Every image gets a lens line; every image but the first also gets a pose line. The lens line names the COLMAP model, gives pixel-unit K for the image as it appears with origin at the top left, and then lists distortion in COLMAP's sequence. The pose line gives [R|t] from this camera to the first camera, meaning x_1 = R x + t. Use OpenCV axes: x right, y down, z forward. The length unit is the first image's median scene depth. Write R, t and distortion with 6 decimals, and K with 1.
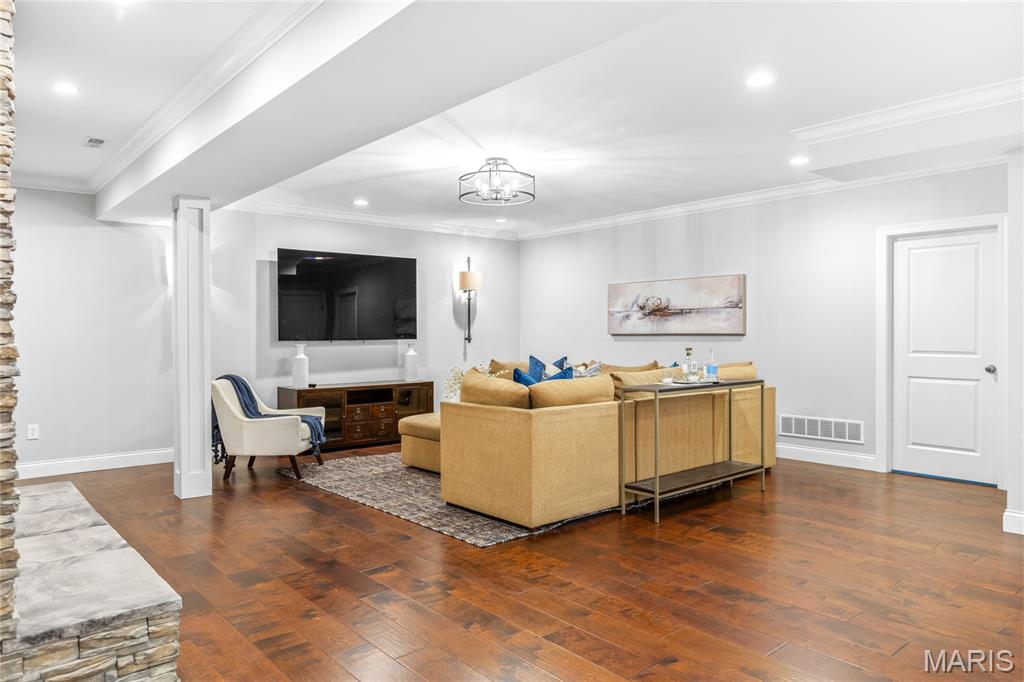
lens RADIAL K [[692.4, 0, 512.8], [0, 692.4, 335.4], [0, 0, 1]] dist [-0.008427, -0.000162]
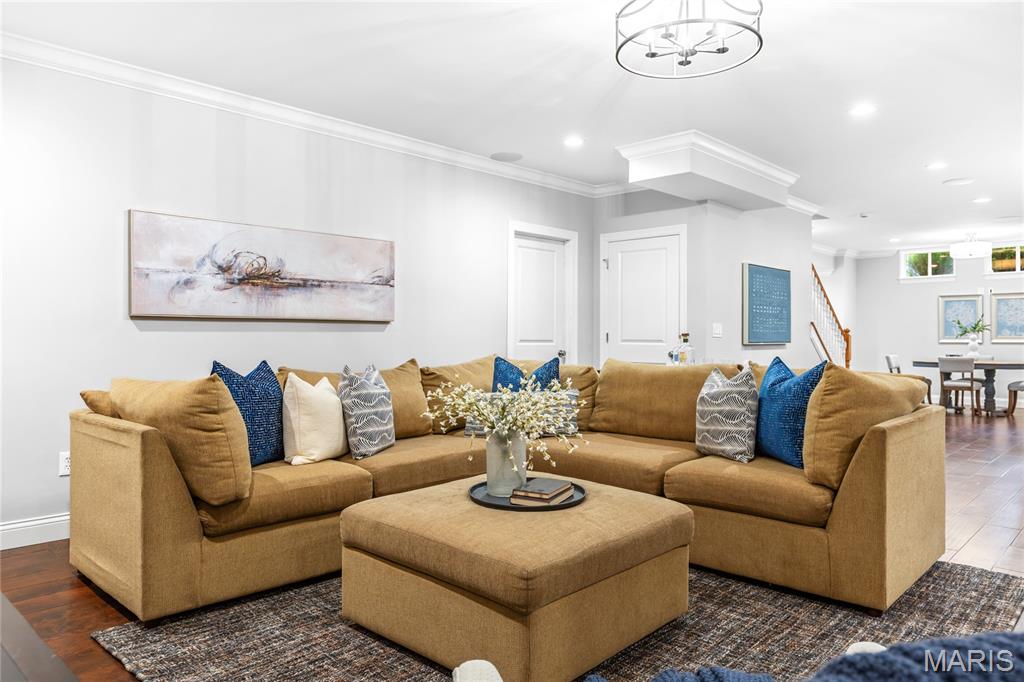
lens RADIAL K [[692.4, 0, 515.4], [0, 692.4, 337.7], [0, 0, 1]] dist [-0.008427, -0.000162]
pose [[-0.108442, 0.004556, 0.994092, -0.411516], [0.002837, 0.999987, -0.004273, 0.018594], [-0.994099, 0.002357, -0.108453, 0.912351]]
